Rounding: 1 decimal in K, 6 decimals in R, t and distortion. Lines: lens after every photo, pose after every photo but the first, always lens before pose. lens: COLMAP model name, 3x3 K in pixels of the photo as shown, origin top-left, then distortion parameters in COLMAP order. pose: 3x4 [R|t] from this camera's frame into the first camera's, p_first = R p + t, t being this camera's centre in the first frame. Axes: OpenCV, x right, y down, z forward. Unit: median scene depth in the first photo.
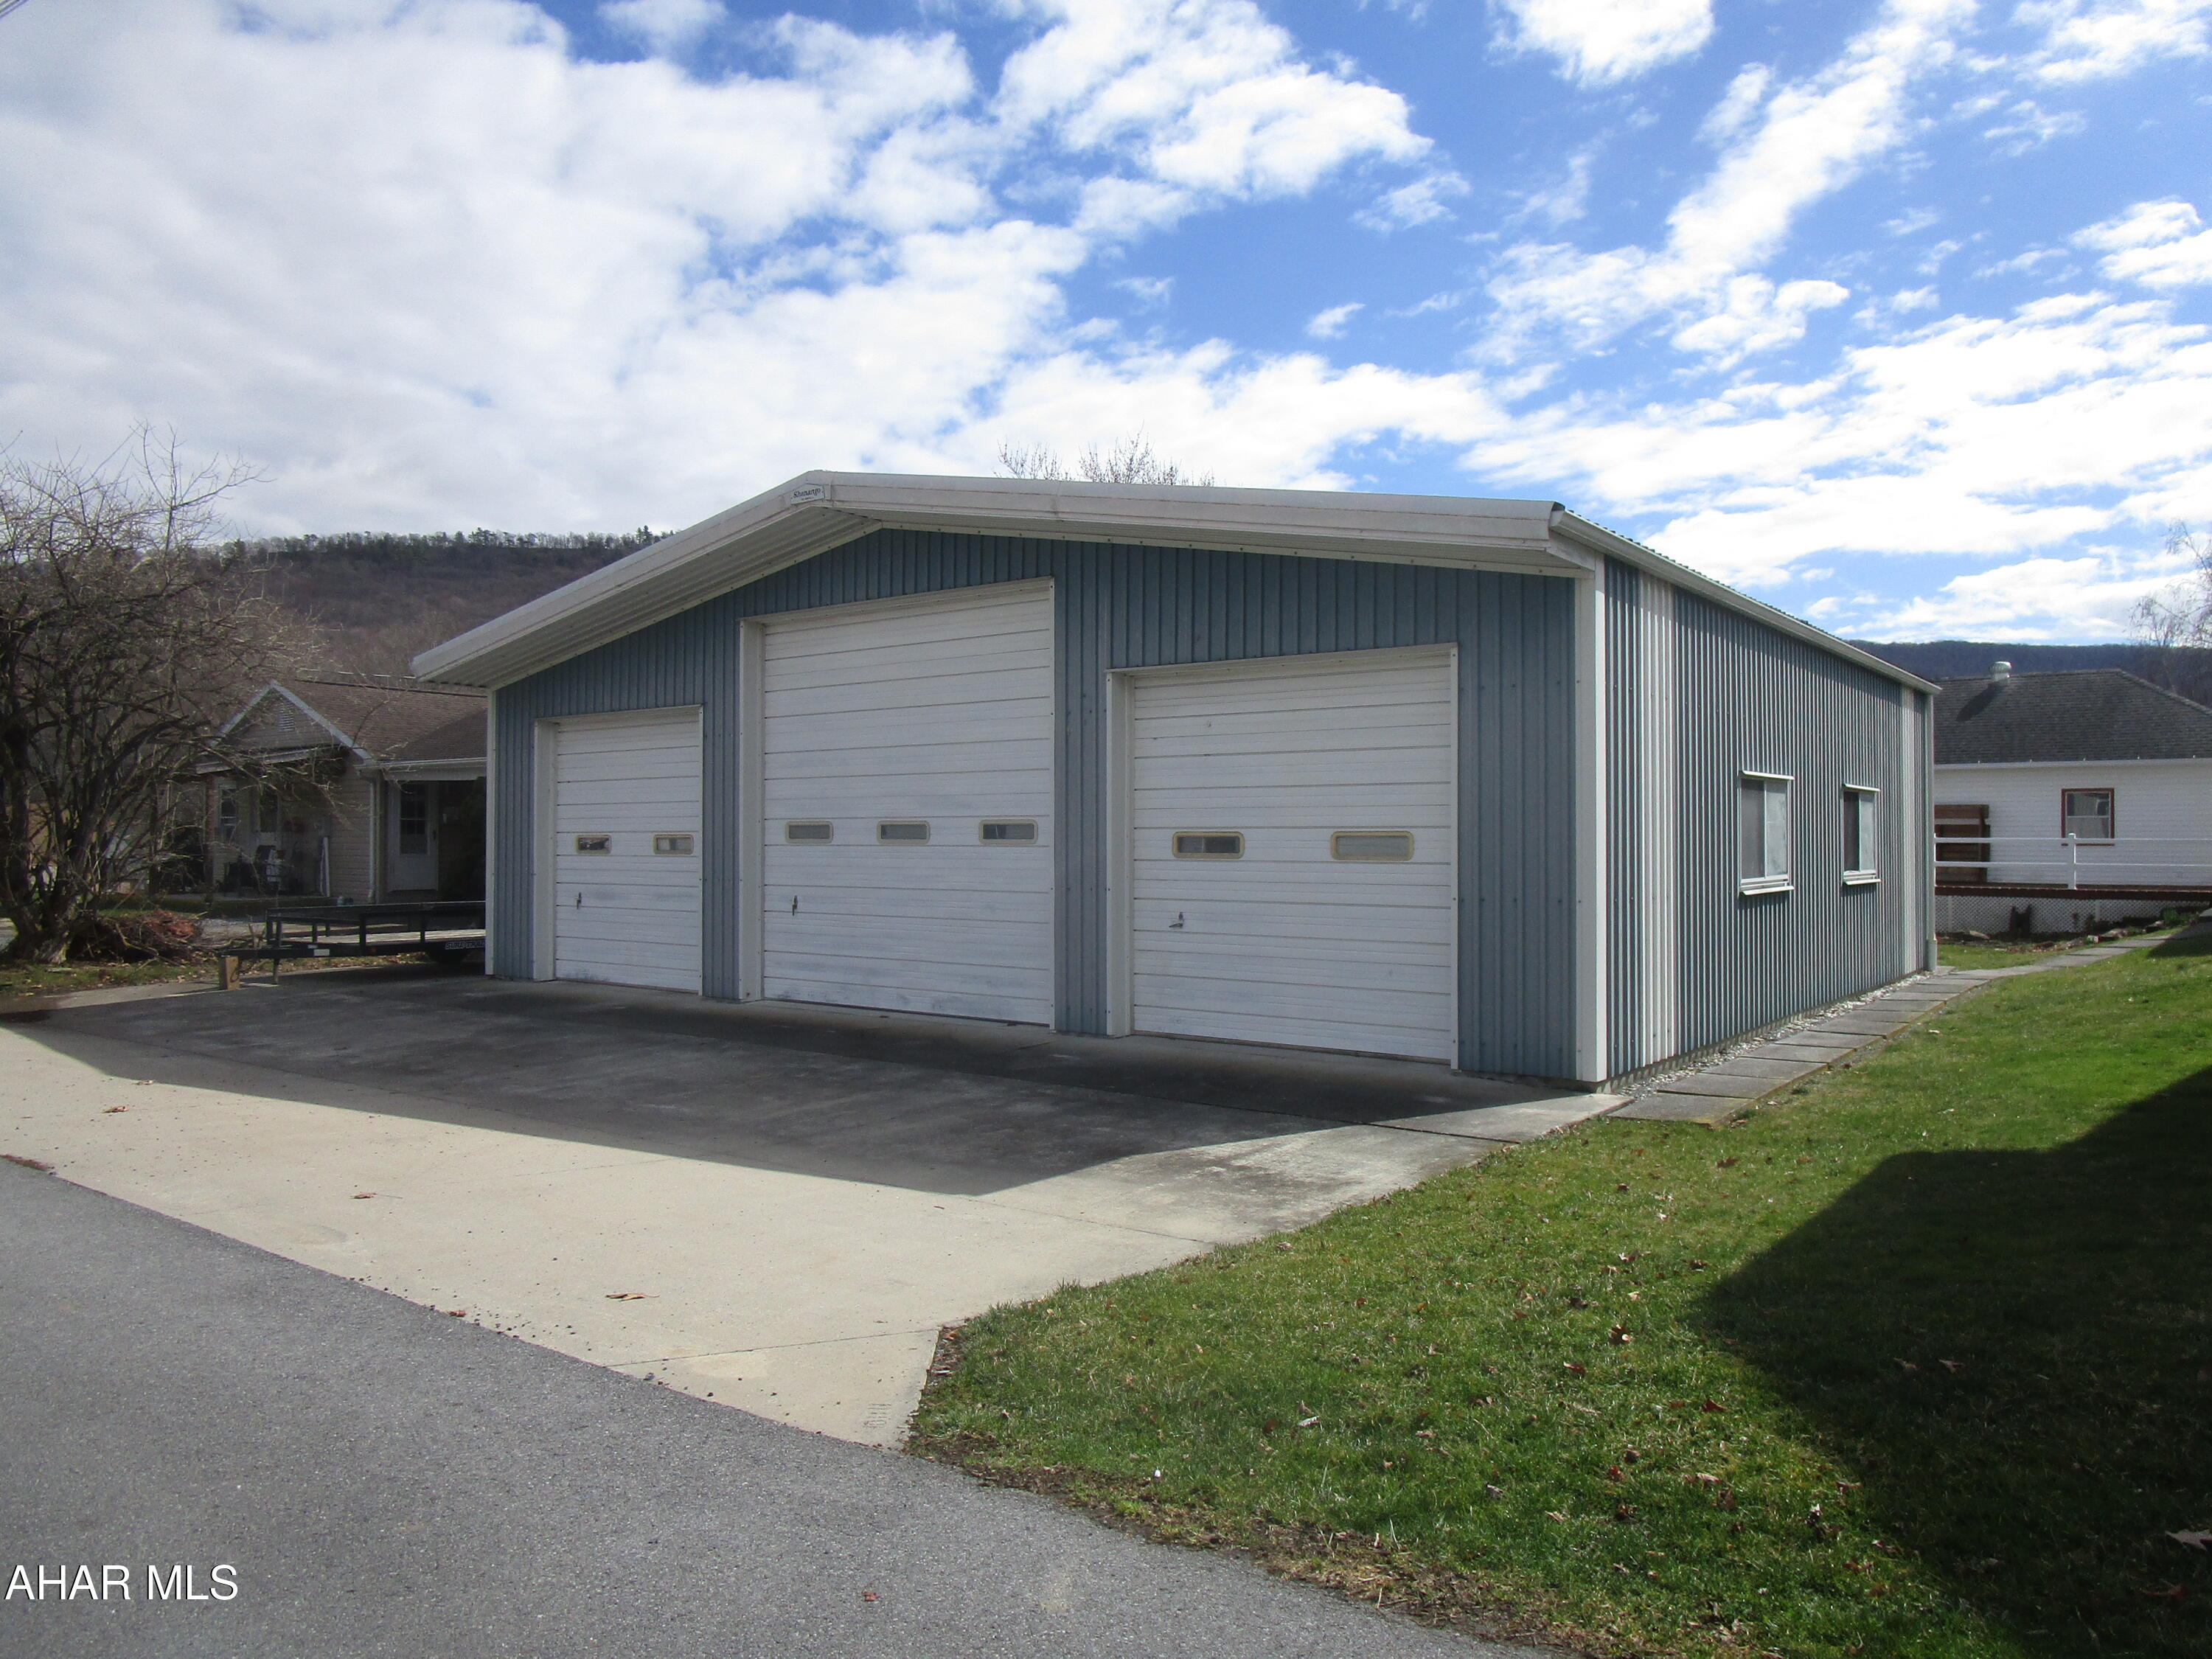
lens RADIAL K [[1588.7, 0, 1104.5], [0, 1588.7, 825.9], [0, 0, 1]] dist [0.004825, -0.000169]
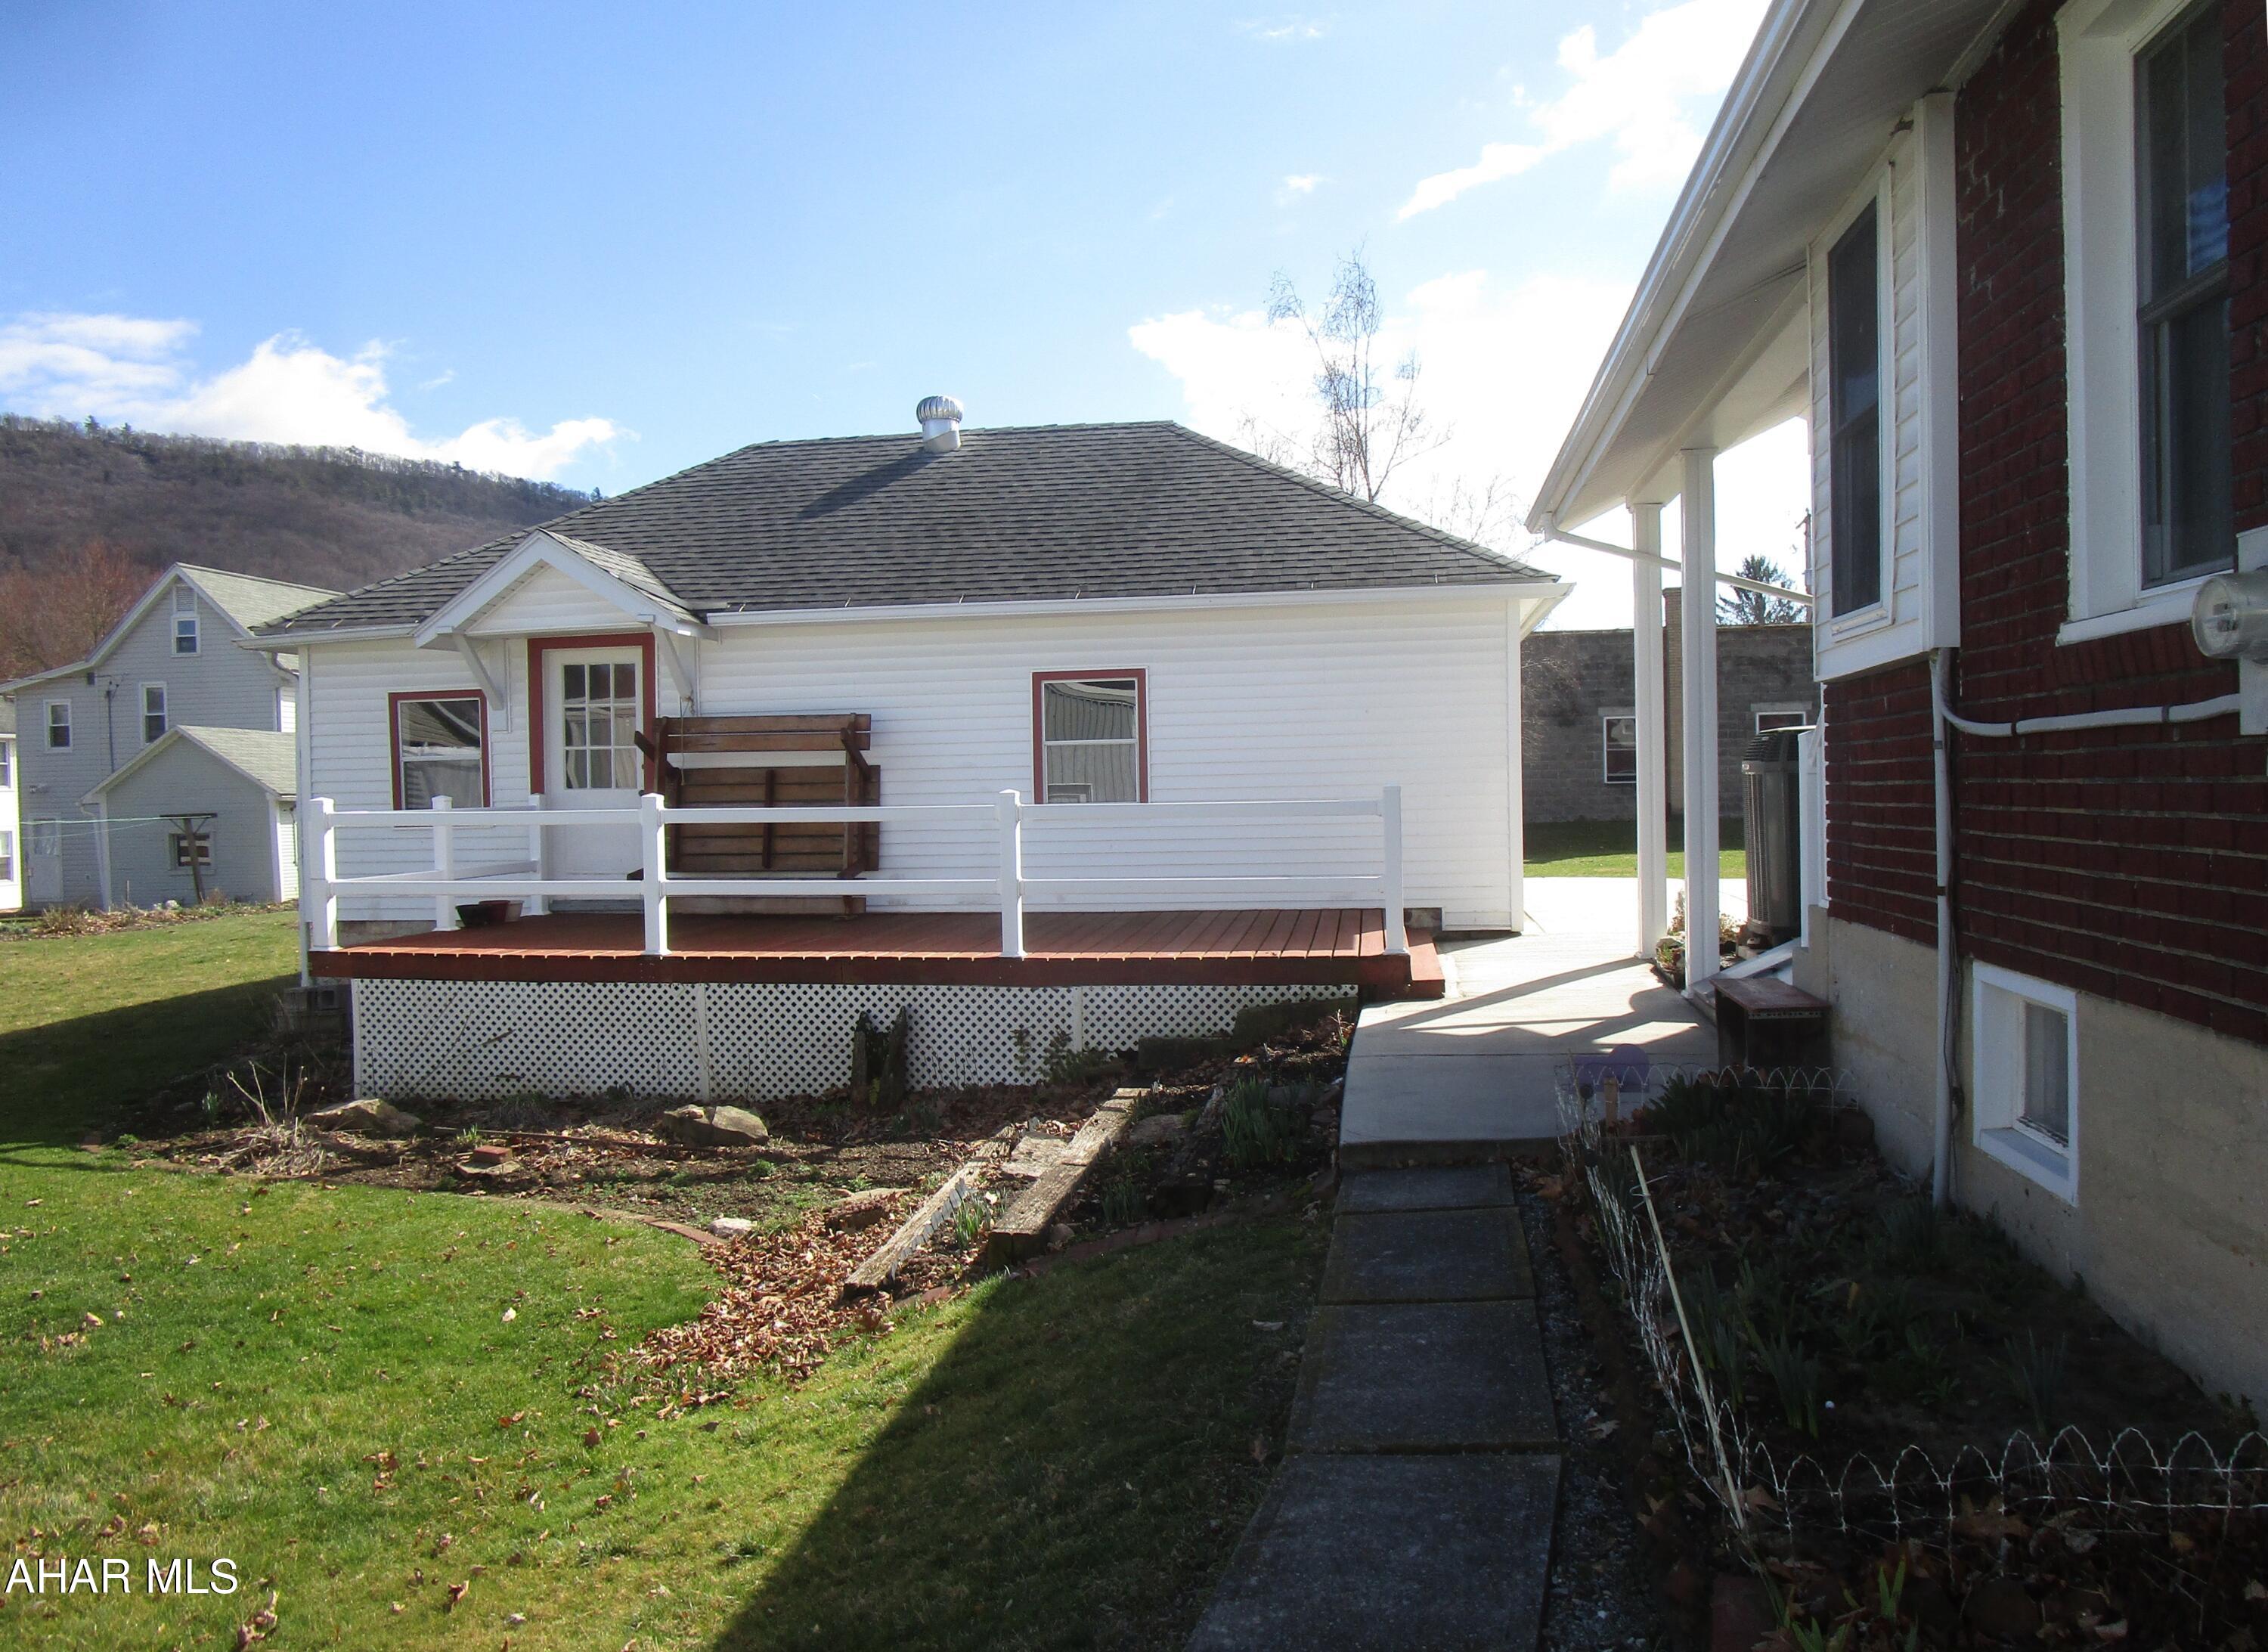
lens RADIAL K [[1607.7, 0, 1133.3], [0, 1607.7, 821.0], [0, 0, 1]] dist [-0.001110, -0.000180]
pose [[0.883178, -0.025817, 0.468326, 0.447955], [0.016428, 0.999574, 0.024123, 0.003676], [-0.468750, -0.013611, 0.883226, 0.654580]]
